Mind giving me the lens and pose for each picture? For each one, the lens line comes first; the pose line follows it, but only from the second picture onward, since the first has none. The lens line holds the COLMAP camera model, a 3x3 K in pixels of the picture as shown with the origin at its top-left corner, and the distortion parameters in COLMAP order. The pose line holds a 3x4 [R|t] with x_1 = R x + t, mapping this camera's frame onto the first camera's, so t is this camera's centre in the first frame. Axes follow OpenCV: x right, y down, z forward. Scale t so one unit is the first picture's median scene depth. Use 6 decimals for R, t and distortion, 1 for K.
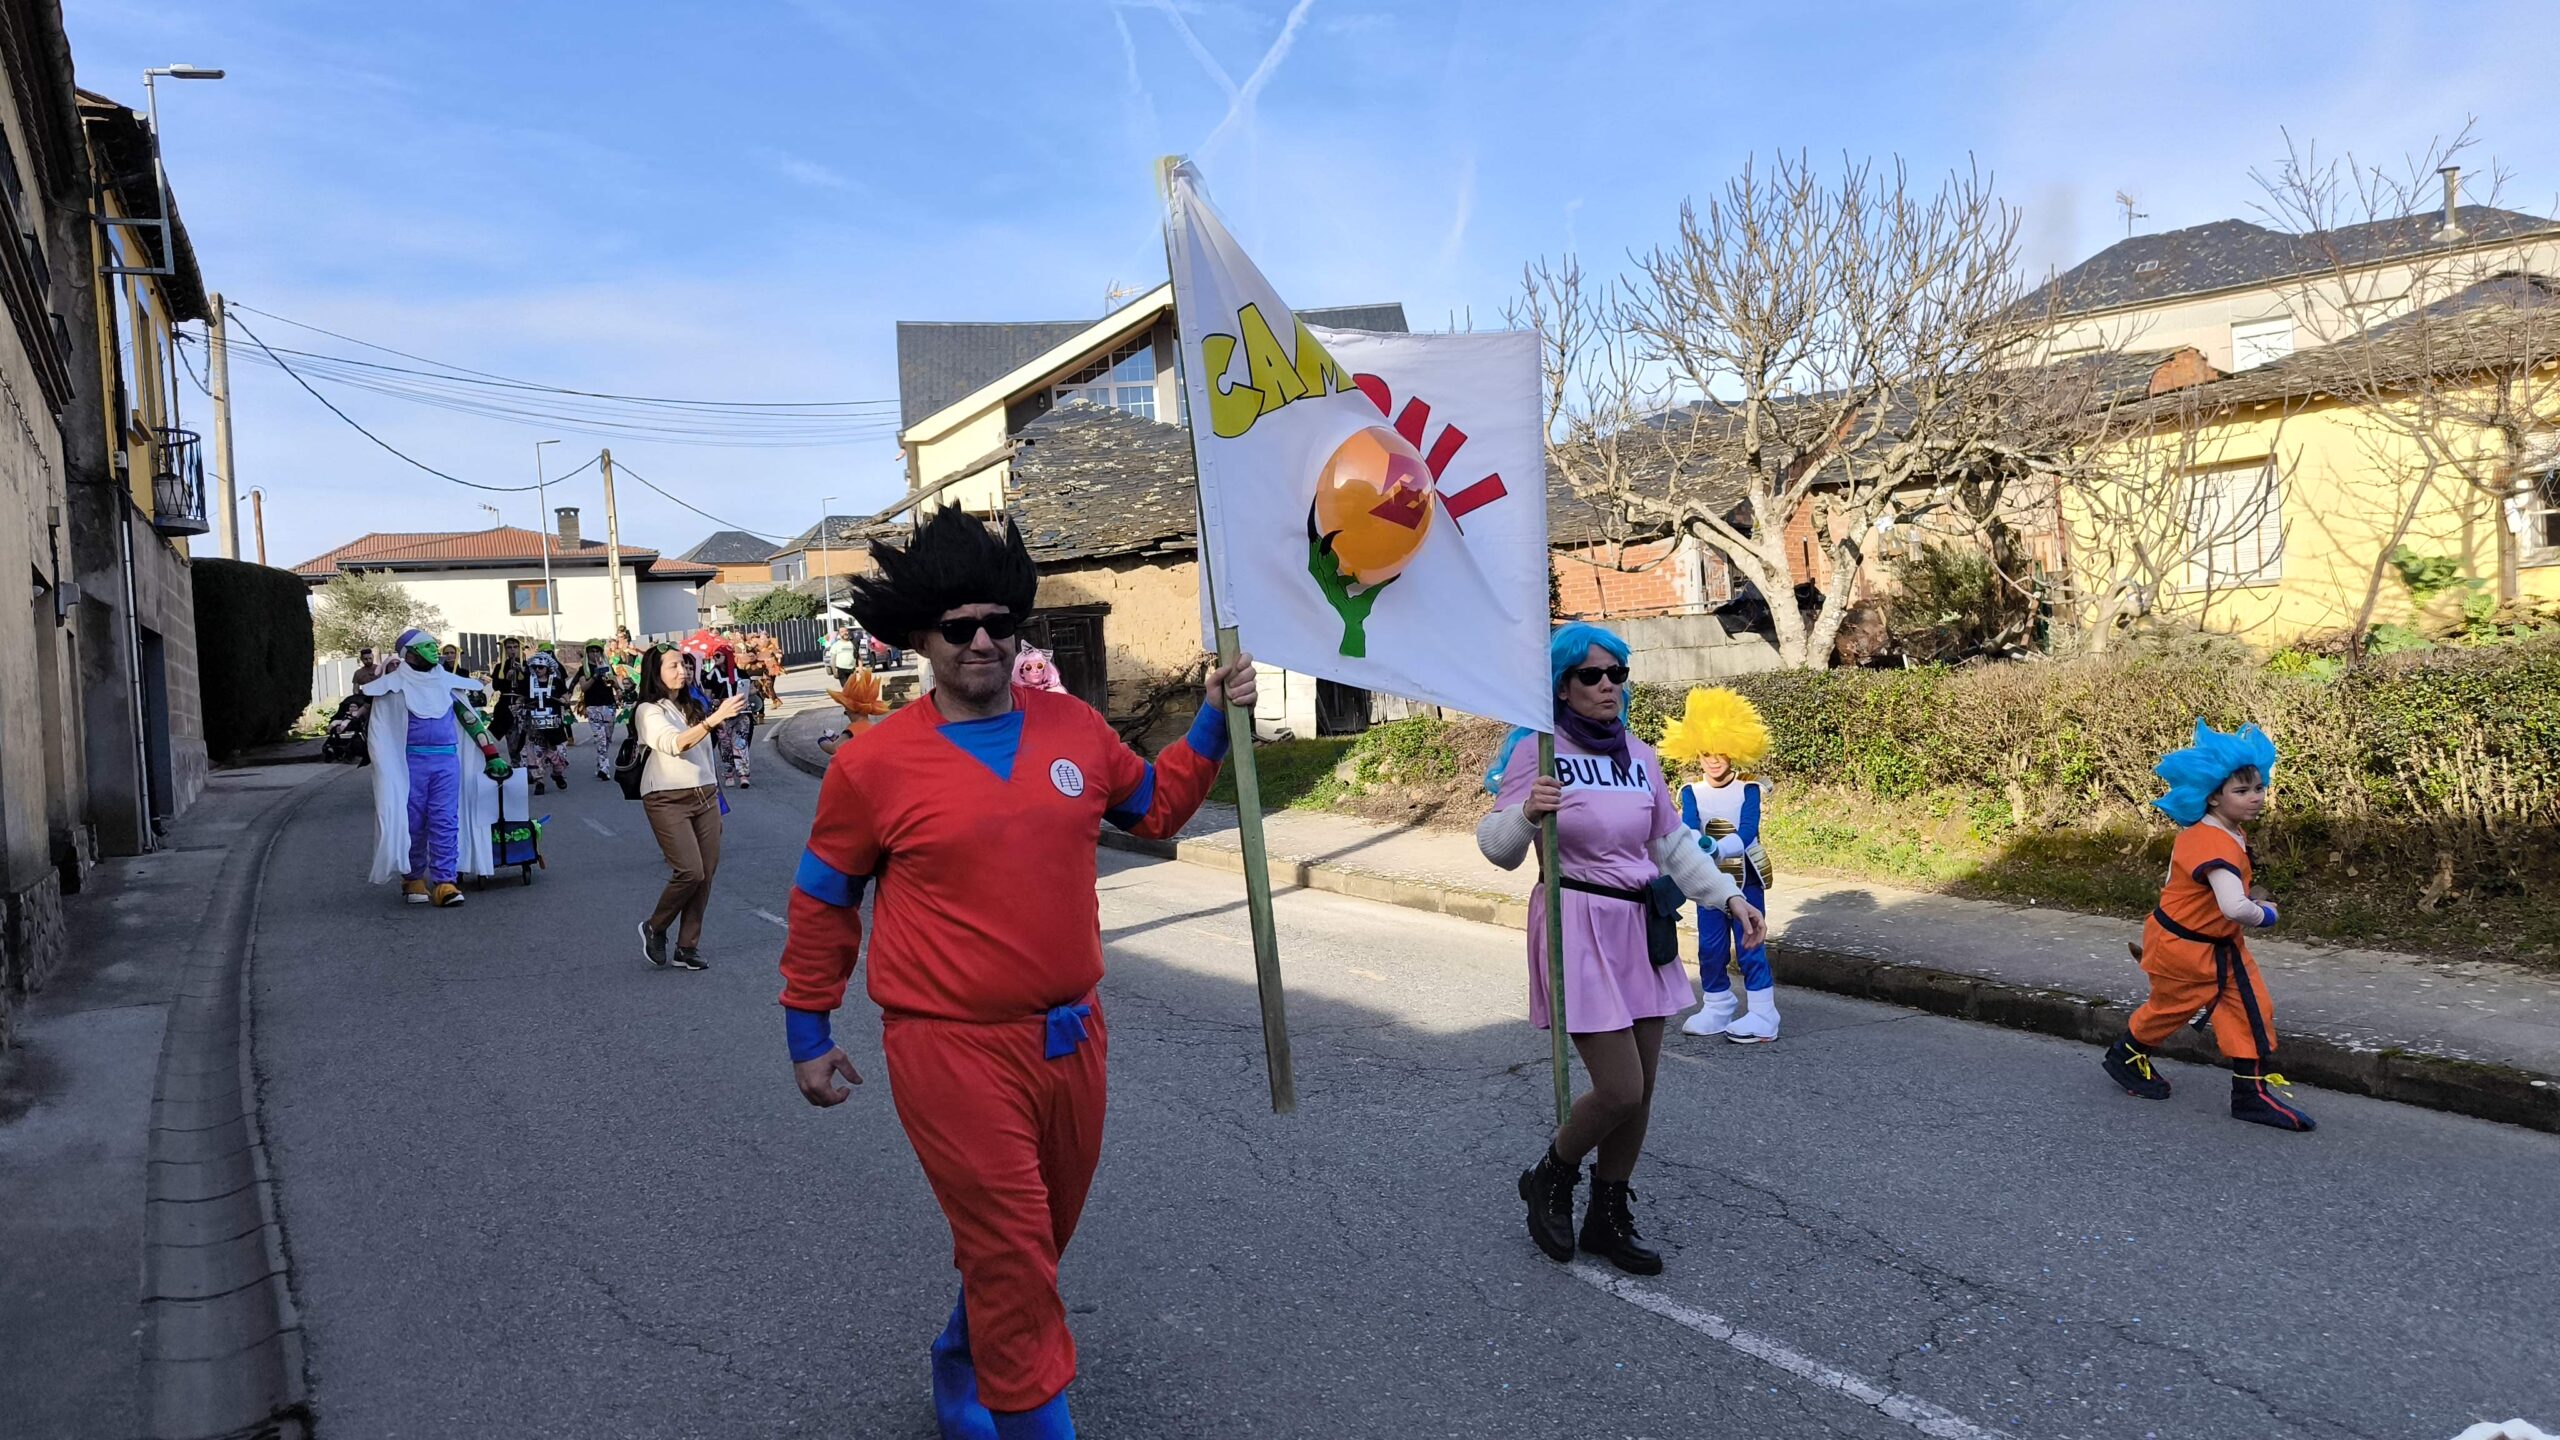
lens RADIAL K [[1787.3, 0, 1298.0], [0, 1787.3, 717.2], [0, 0, 1]] dist [0.049920, -0.049112]
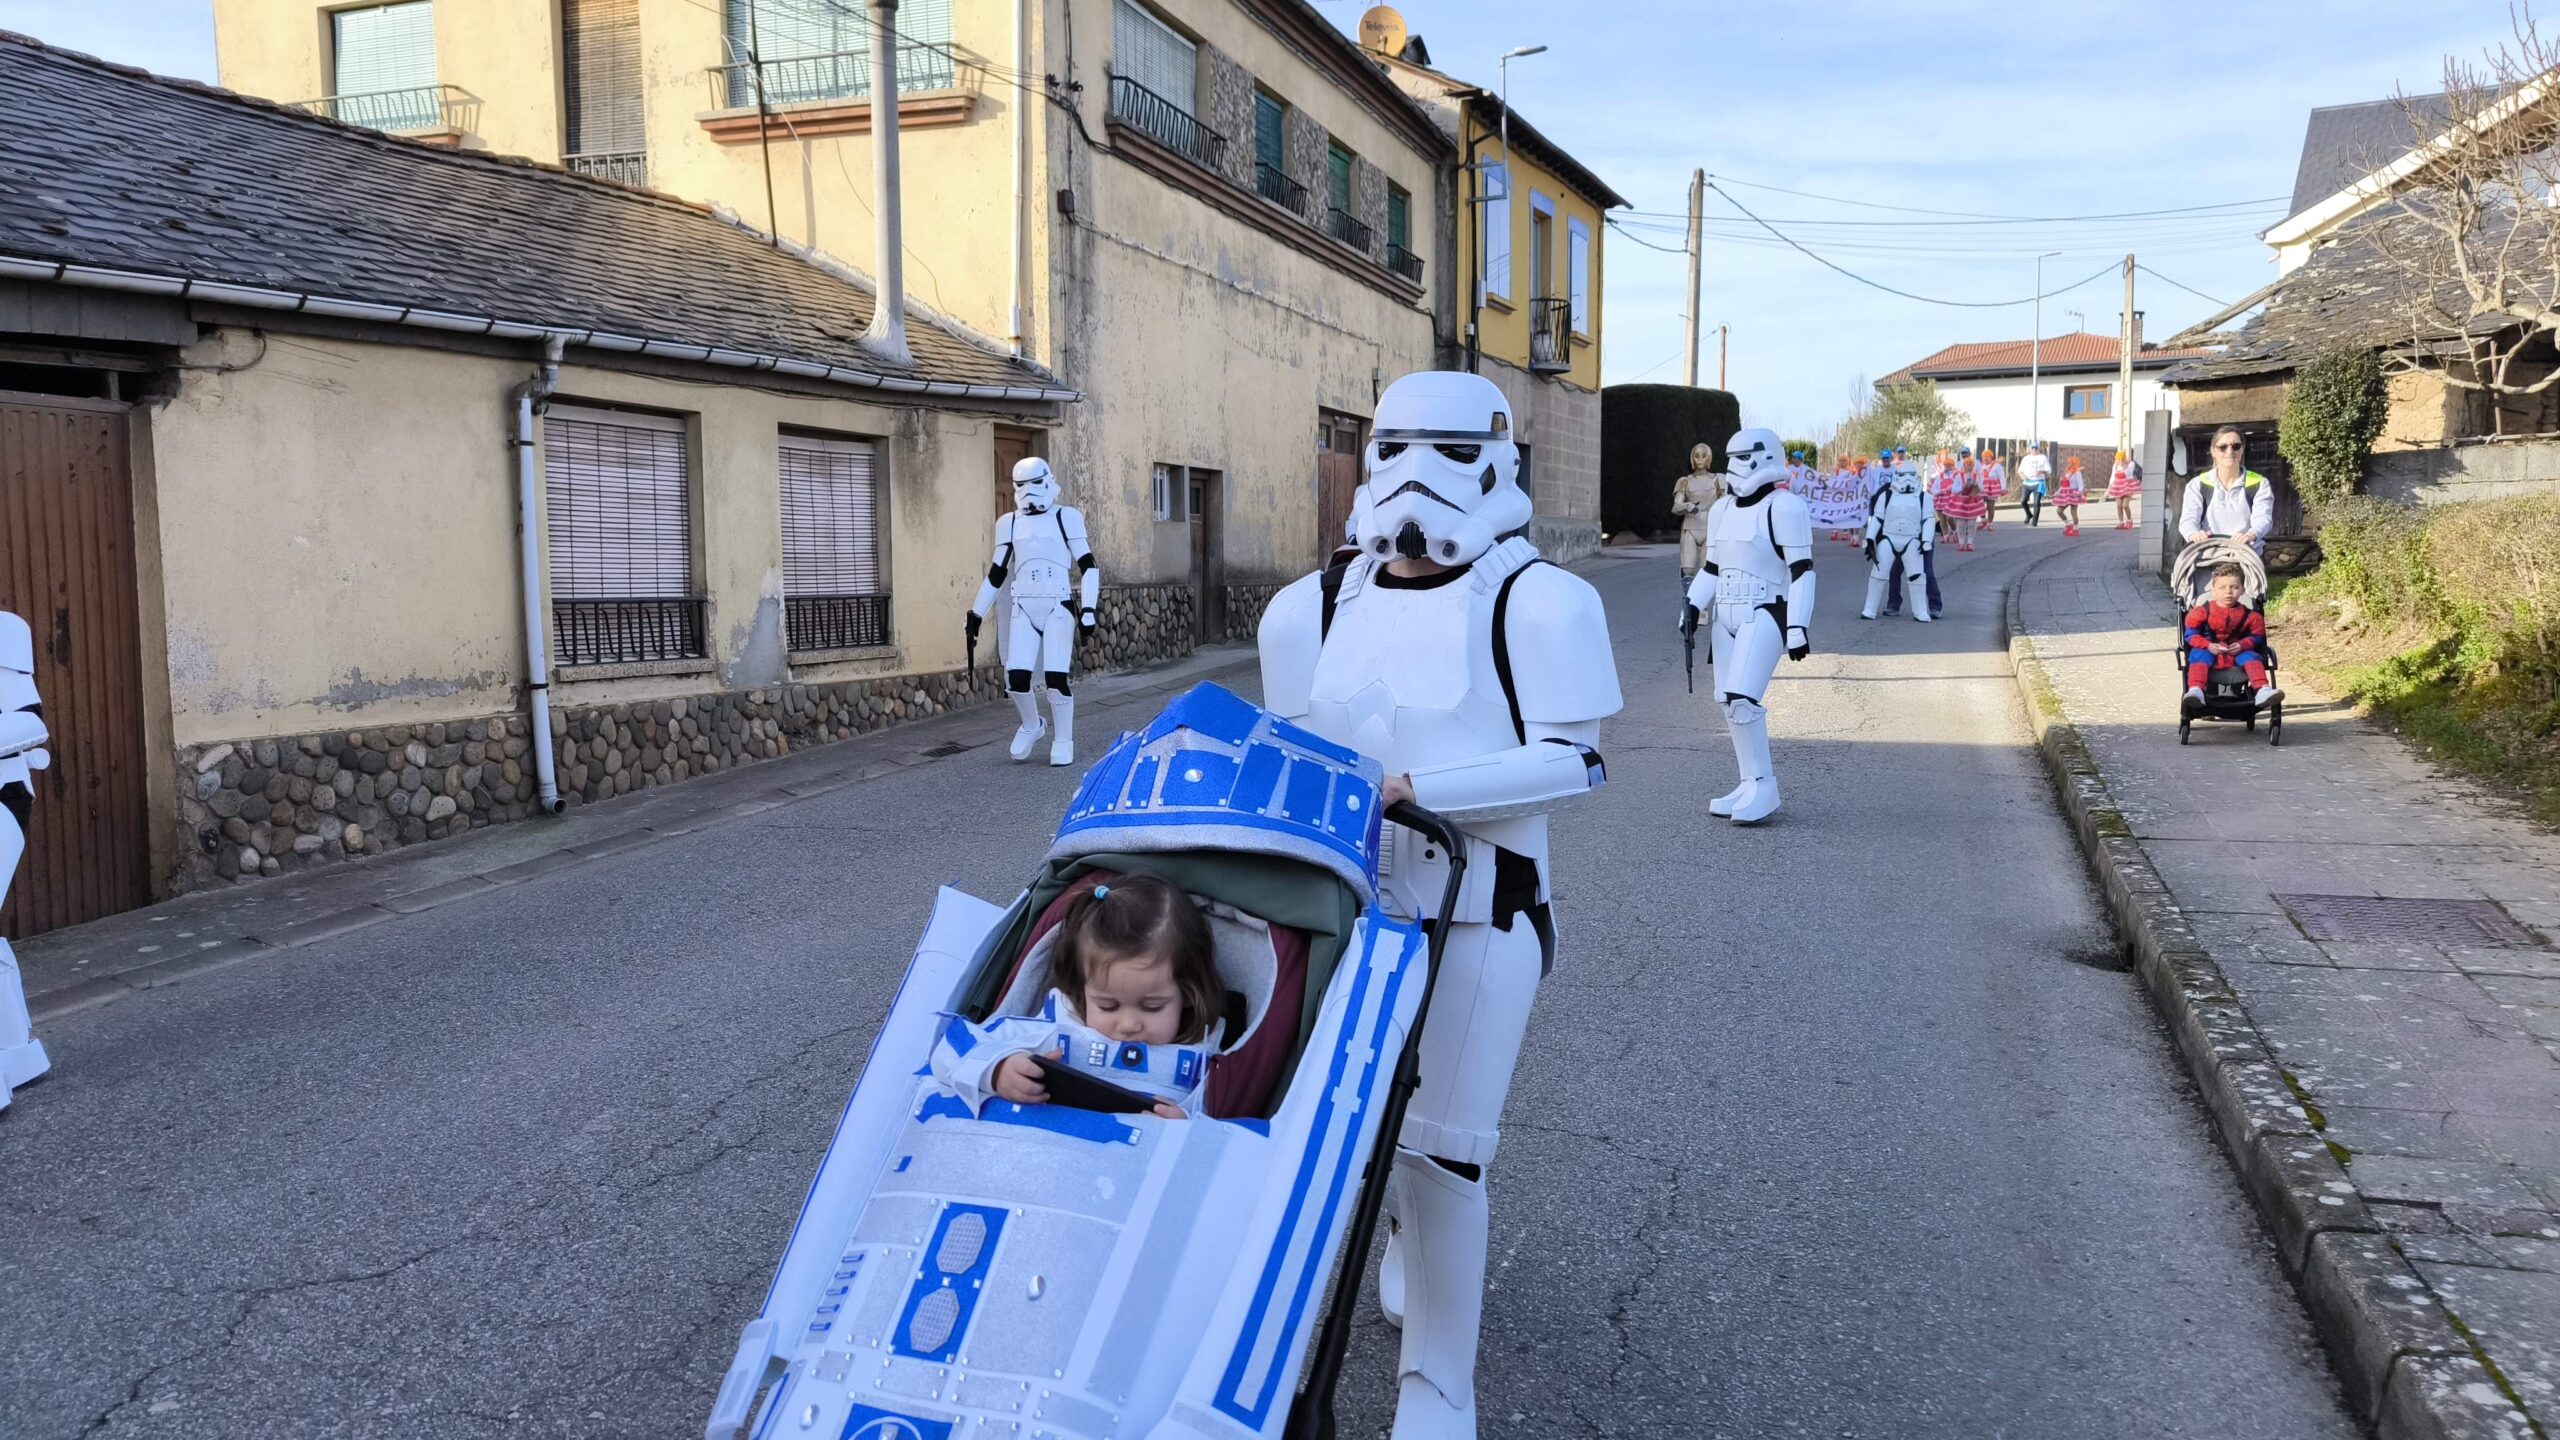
lens RADIAL K [[1785.6, 0, 1242.2], [0, 1785.6, 730.4], [0, 0, 1]] dist [0.054855, -0.046417]
pose [[0.616184, 0.134593, -0.776017, 0.528946], [-0.043162, 0.989580, 0.137362, -0.008568], [0.786419, -0.051146, 0.615573, -0.112034]]
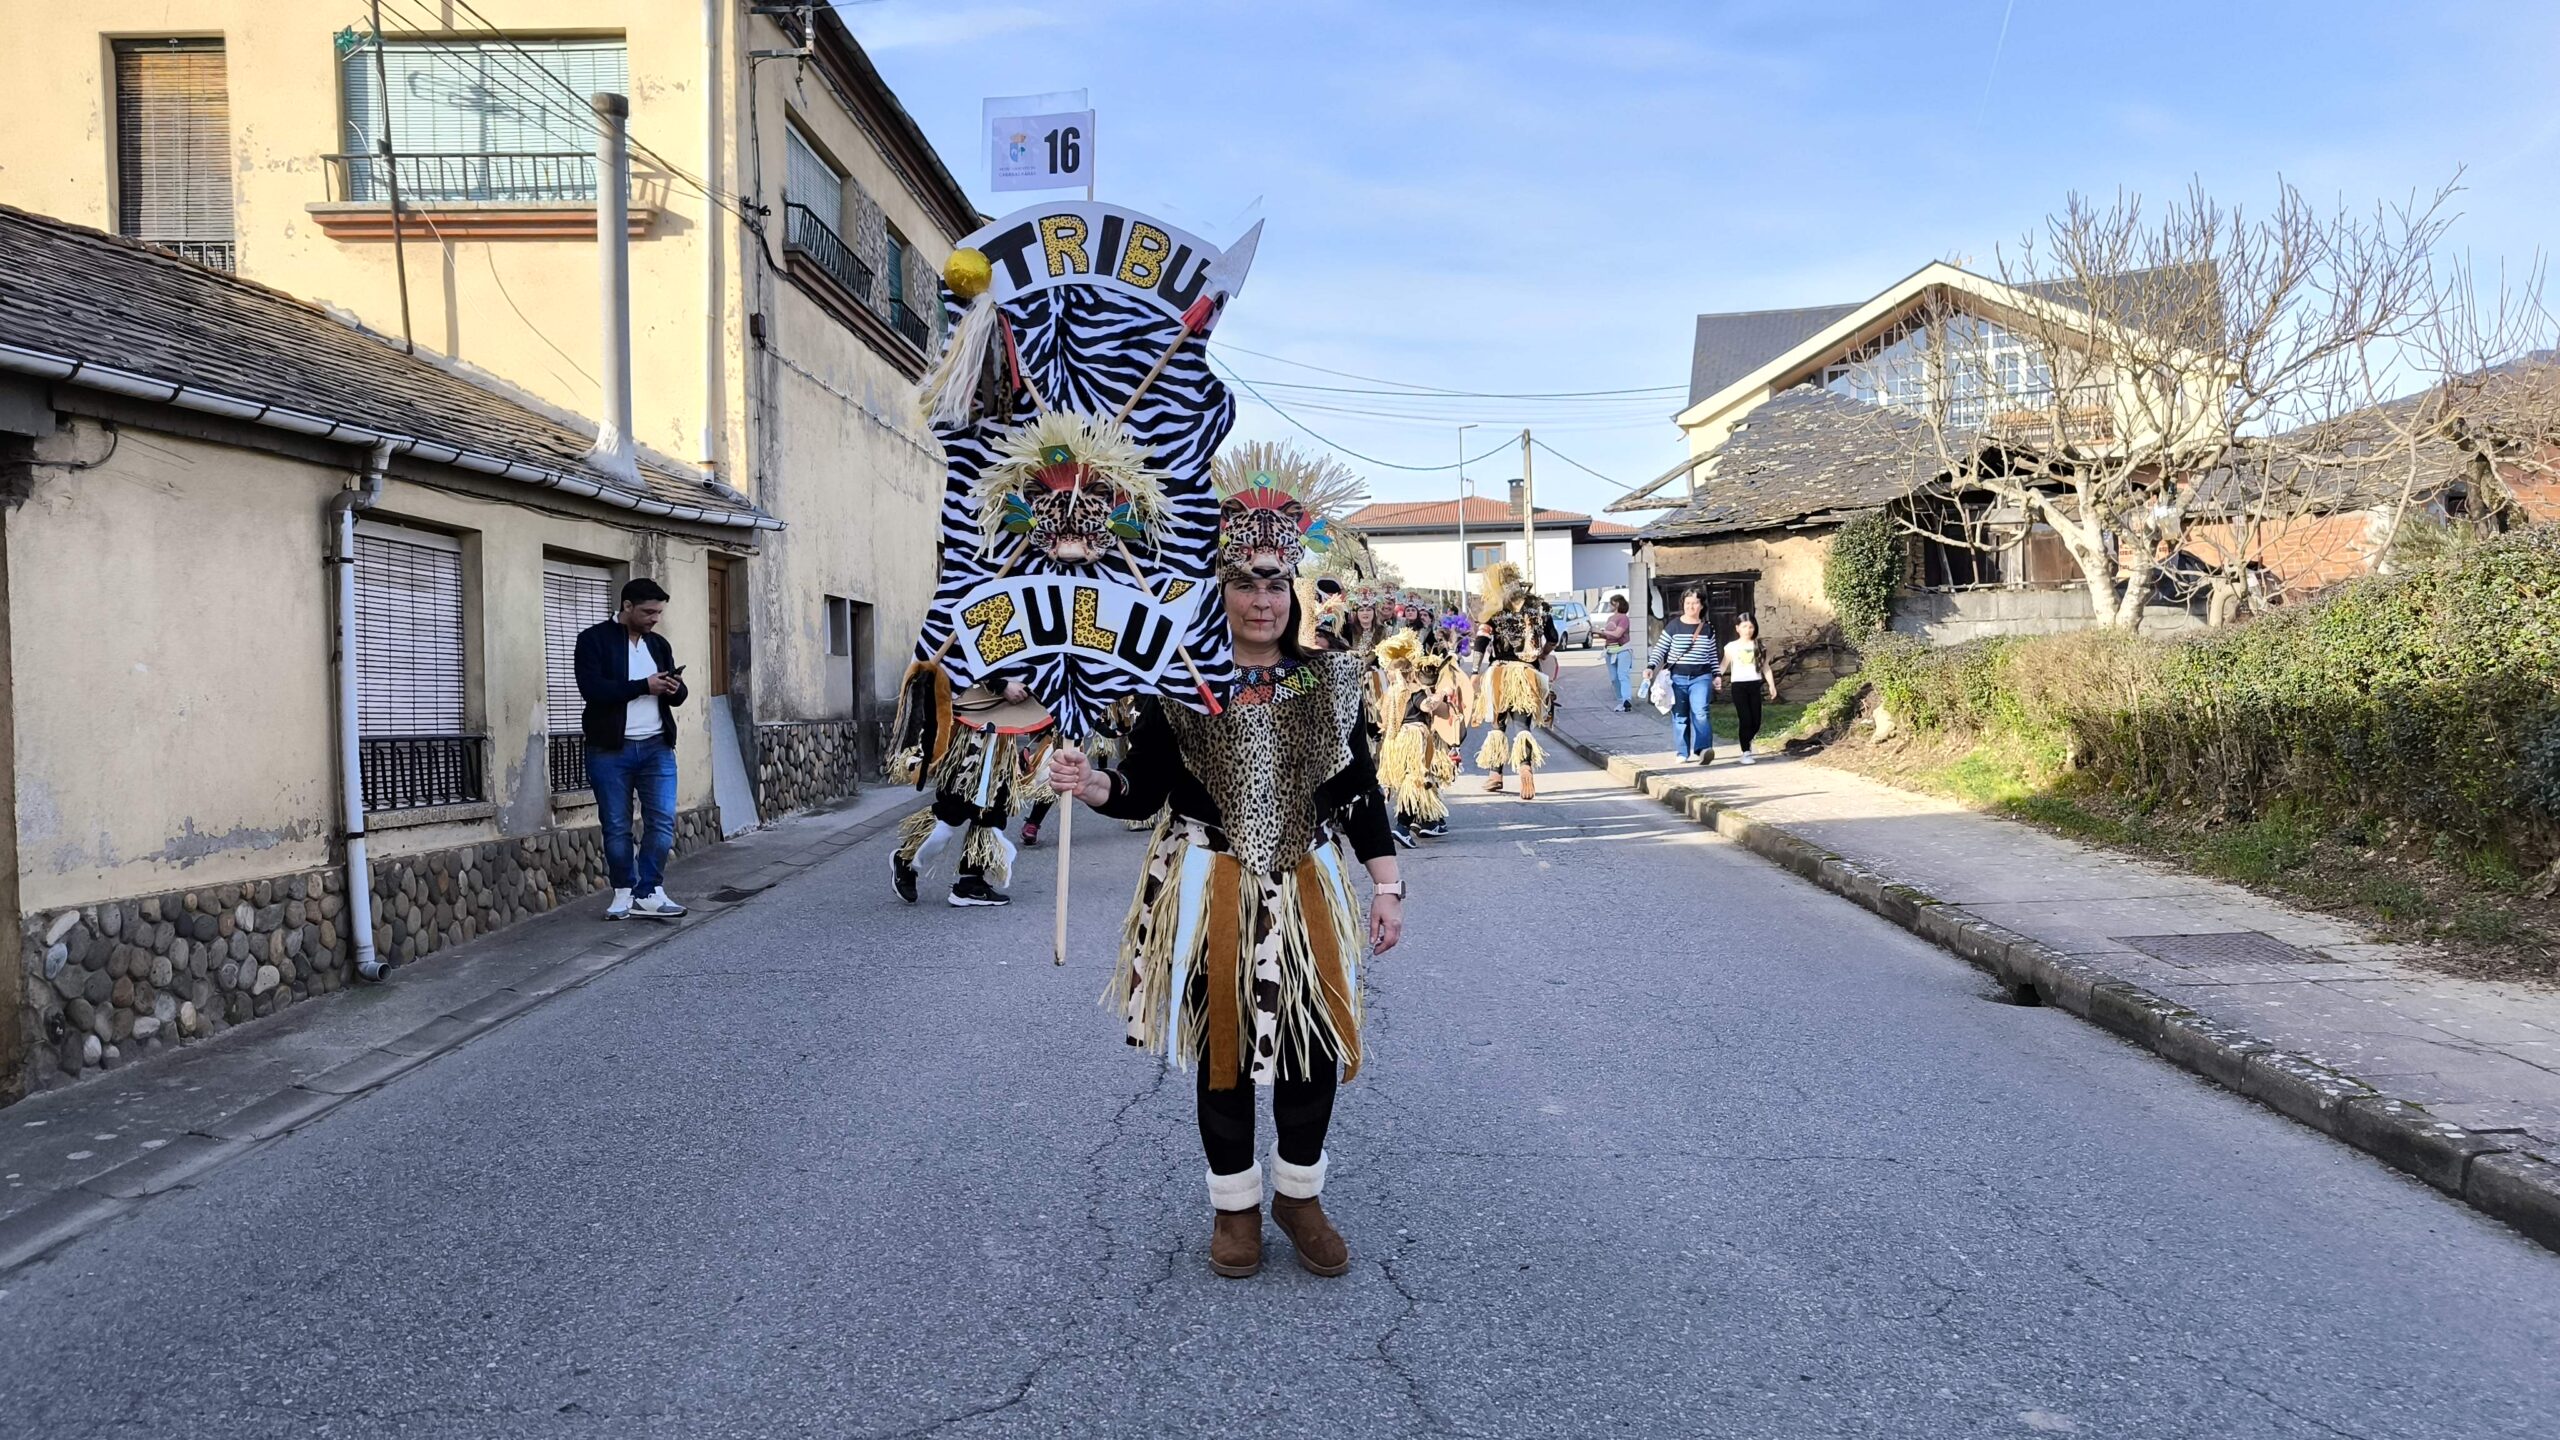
lens RADIAL K [[1800.6, 0, 1303.5], [0, 1800.6, 731.1], [0, 0, 1]] dist [0.059181, -0.054687]
pose [[0.852457, 0.058854, -0.519475, 0.421149], [-0.043239, 0.998176, 0.042133, 0.005468], [0.521007, -0.013455, 0.853446, -0.242585]]
